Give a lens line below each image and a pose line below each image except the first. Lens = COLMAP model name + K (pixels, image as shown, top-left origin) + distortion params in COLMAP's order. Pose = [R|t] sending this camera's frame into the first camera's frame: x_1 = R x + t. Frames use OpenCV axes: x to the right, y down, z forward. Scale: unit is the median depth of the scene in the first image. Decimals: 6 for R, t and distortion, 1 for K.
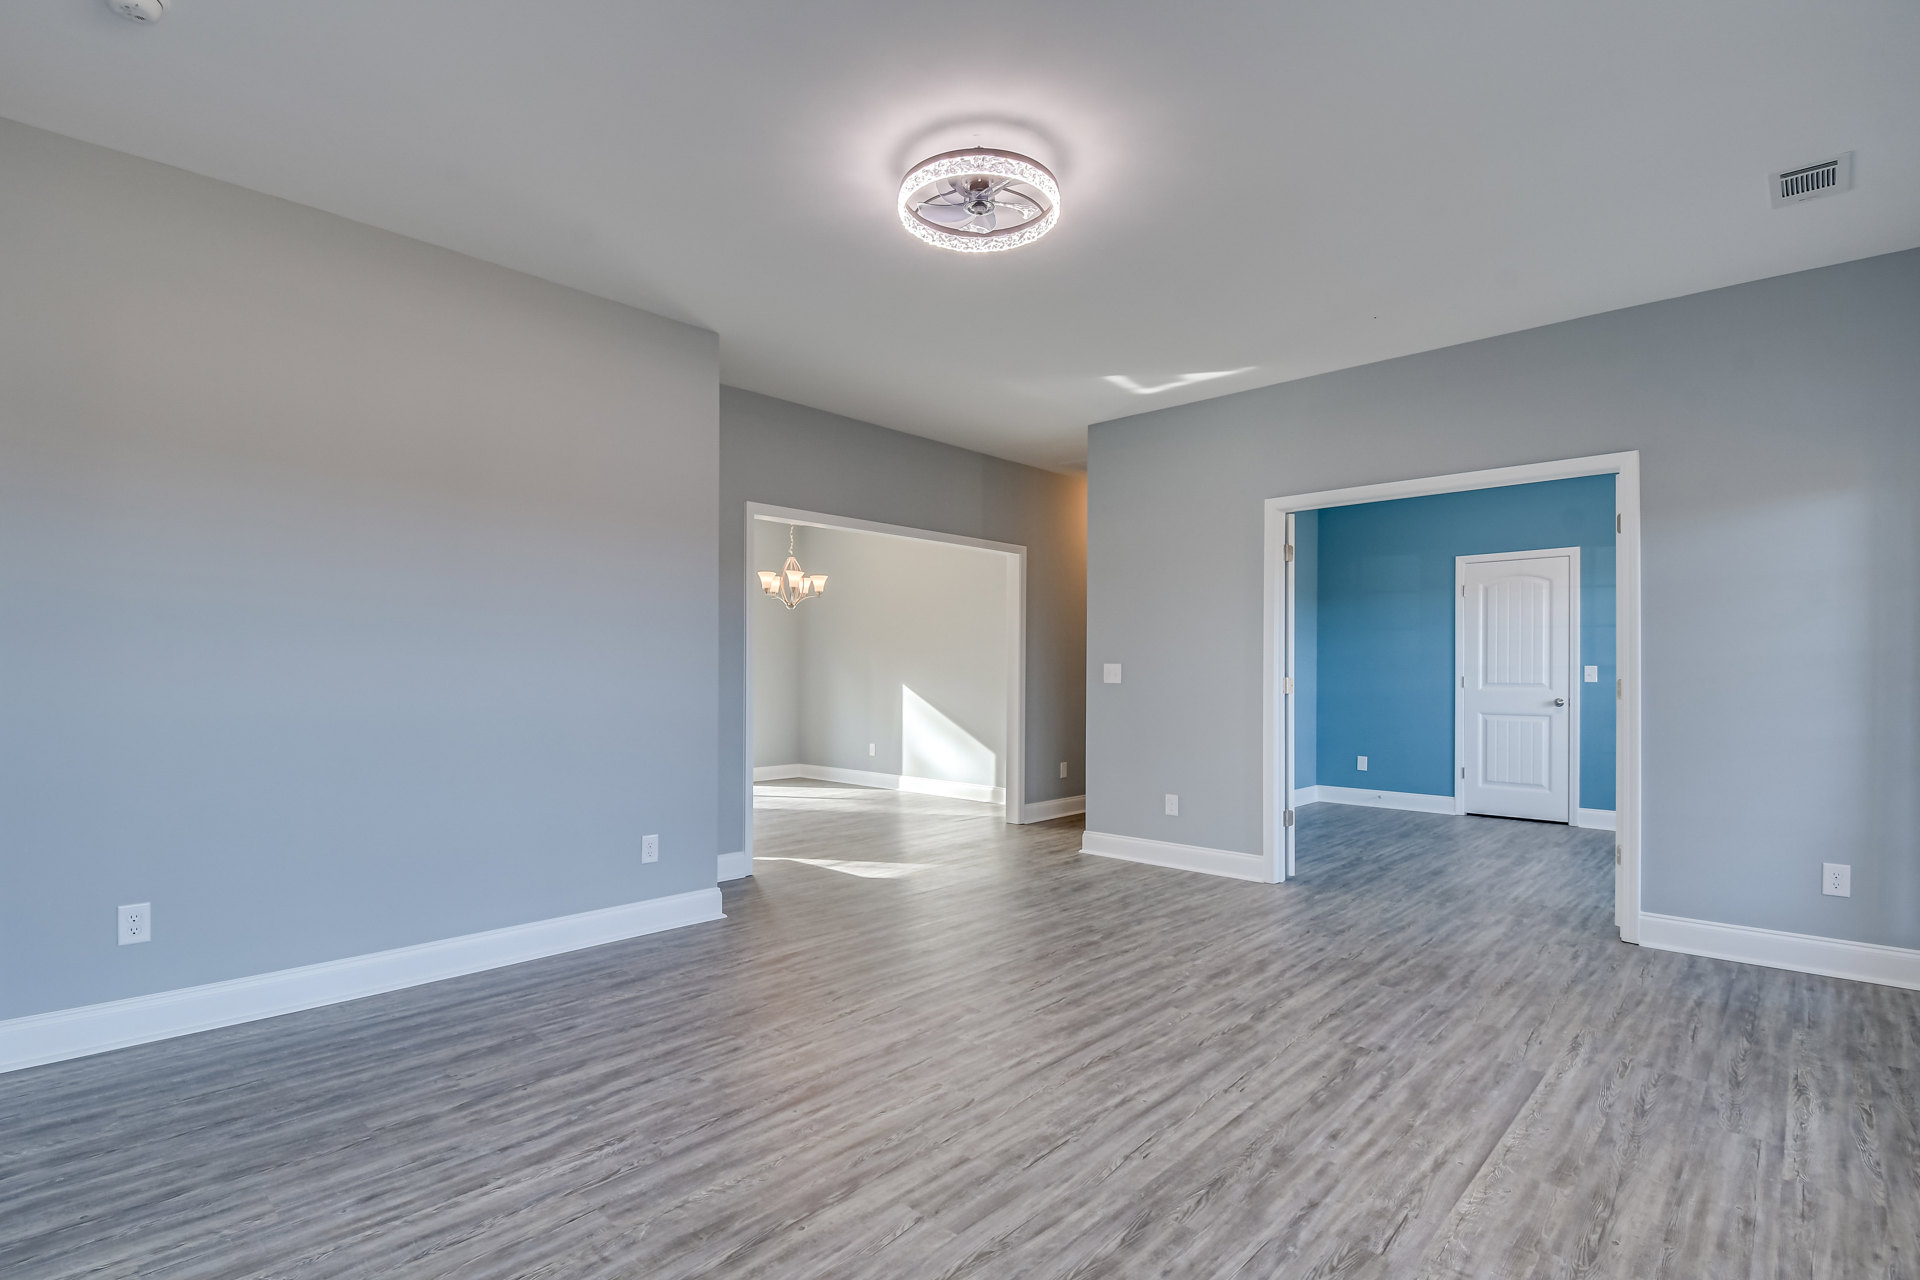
lens RADIAL K [[894.0, 0, 894.5], [0, 894.0, 663.0], [0, 0, 1]] dist [-0.003829, -0.001507]
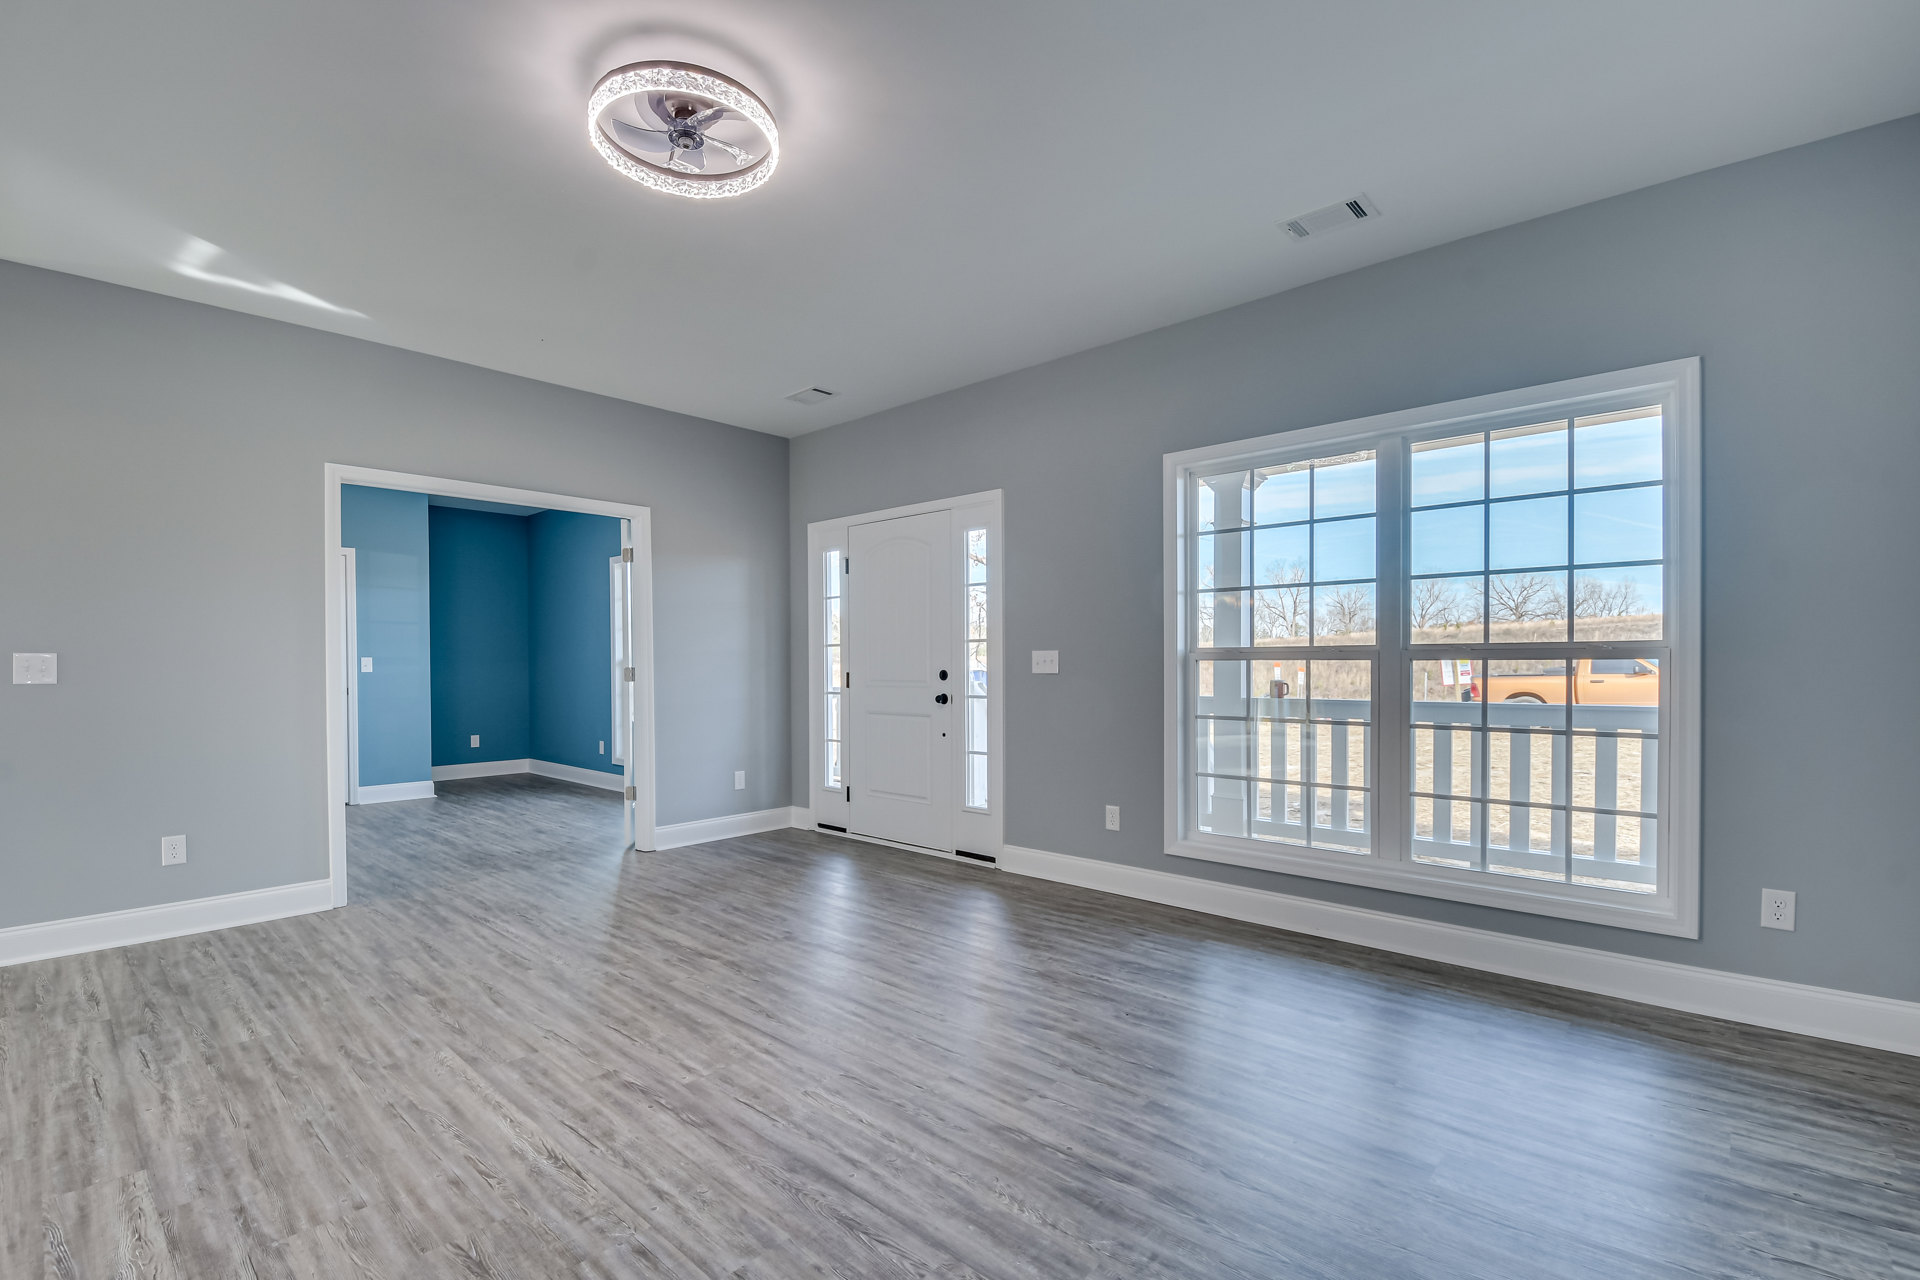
lens RADIAL K [[857.2, 0, 949.8], [0, 857.2, 665.2], [0, 0, 1]] dist [-0.000185, -0.010830]
pose [[-0.037750, -0.007517, 0.999259, -0.774377], [-0.004431, 0.999963, 0.007354, 0.002641], [-0.999277, -0.004150, -0.037782, 0.776755]]
